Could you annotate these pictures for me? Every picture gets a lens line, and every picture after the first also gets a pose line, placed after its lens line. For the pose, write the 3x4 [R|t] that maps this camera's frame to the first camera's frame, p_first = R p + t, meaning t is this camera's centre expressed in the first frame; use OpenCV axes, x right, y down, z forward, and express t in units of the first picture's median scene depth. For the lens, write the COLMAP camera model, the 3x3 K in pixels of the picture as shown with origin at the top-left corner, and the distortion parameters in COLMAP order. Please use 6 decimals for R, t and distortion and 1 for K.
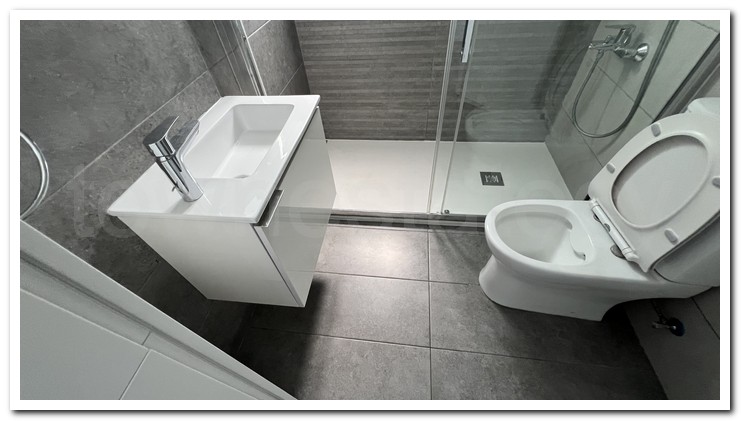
lens RADIAL K [[281.6, 0, 367.9], [0, 281.6, 209.9], [0, 0, 1]] dist [-0.001533, 0.000170]
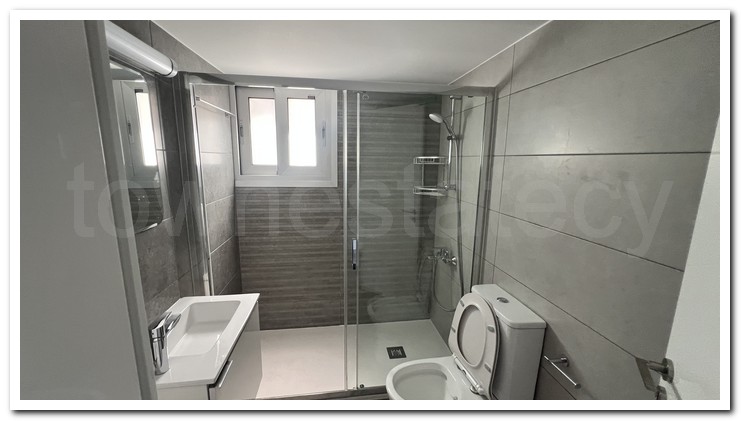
lens RADIAL K [[277.0, 0, 368.3], [0, 277.0, 211.4], [0, 0, 1]] dist [-0.001358, -0.000025]
pose [[0.962781, 0.031079, 0.268490, -0.016641], [0.139222, 0.794423, -0.591194, 0.101199], [-0.231668, 0.606570, 0.760528, -0.266743]]
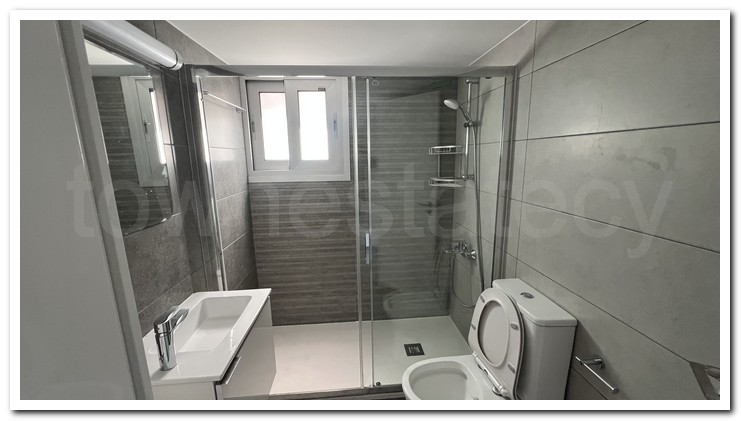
lens RADIAL K [[277.0, 0, 368.3], [0, 277.0, 211.4], [0, 0, 1]] dist [-0.001358, -0.000025]
pose [[0.978234, 0.009473, 0.207289, 0.008308], [0.117138, 0.799357, -0.589328, 0.093092], [-0.171280, 0.600782, 0.780848, -0.234433]]
